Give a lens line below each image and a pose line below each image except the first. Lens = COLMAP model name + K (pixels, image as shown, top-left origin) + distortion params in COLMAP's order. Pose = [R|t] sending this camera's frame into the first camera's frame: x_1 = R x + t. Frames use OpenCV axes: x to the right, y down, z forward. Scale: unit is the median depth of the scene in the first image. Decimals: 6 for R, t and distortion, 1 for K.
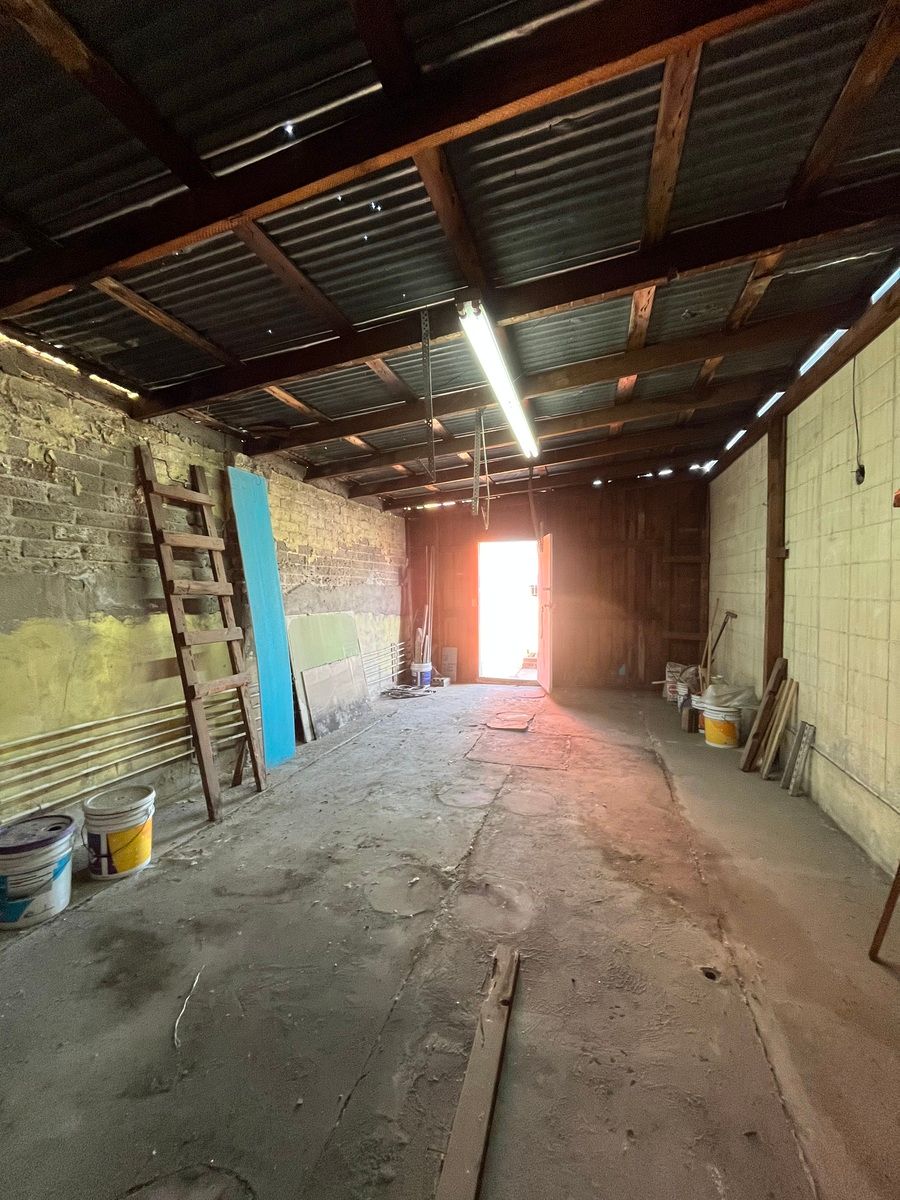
lens RADIAL K [[484.3, 0, 449.5], [0, 484.3, 595.1], [0, 0, 1]] dist [-0.002346, 0.000085]
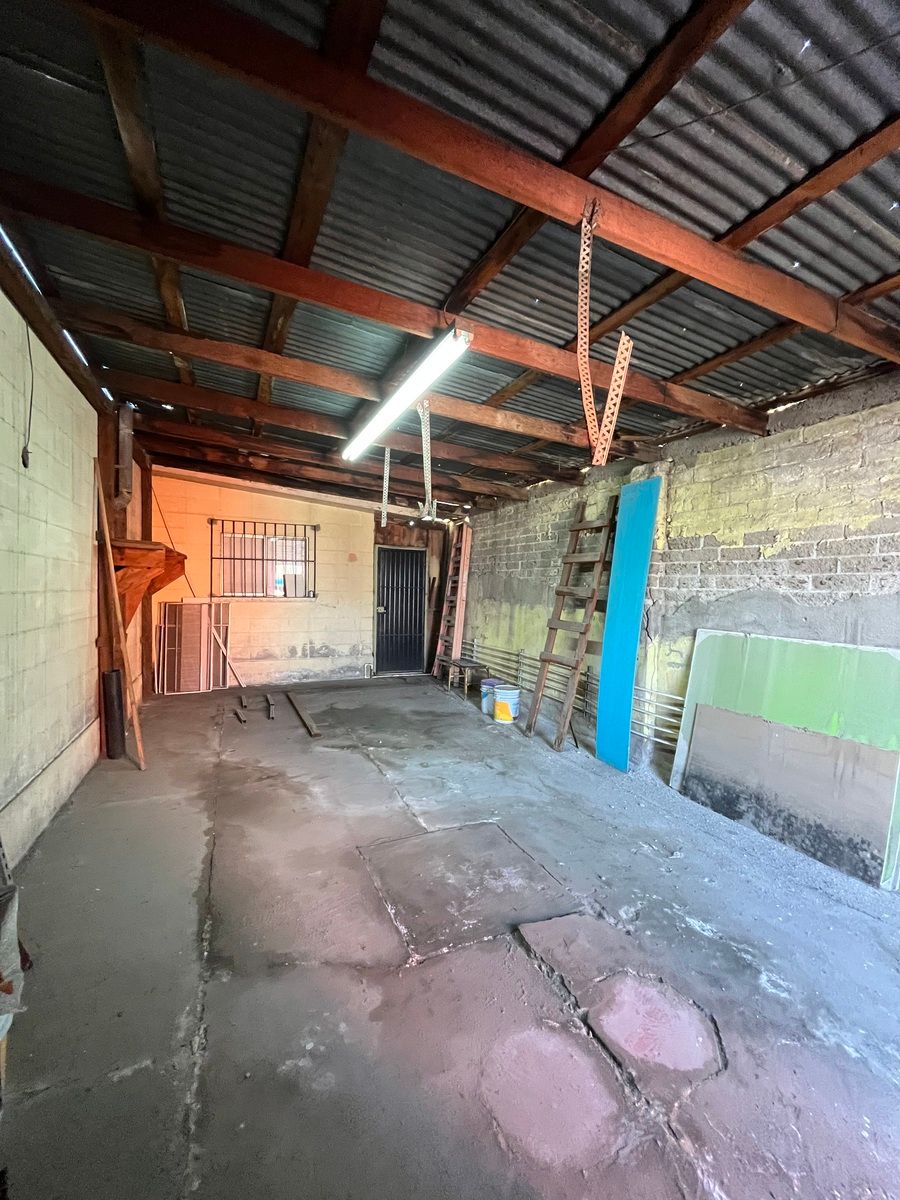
lens RADIAL K [[484.3, 0, 449.5], [0, 484.3, 595.1], [0, 0, 1]] dist [-0.002346, 0.000085]
pose [[-0.752350, -0.008696, -0.658707, 0.742644], [-0.031419, 0.999249, 0.022694, -0.026362], [0.658014, 0.037770, -0.752057, 1.963079]]
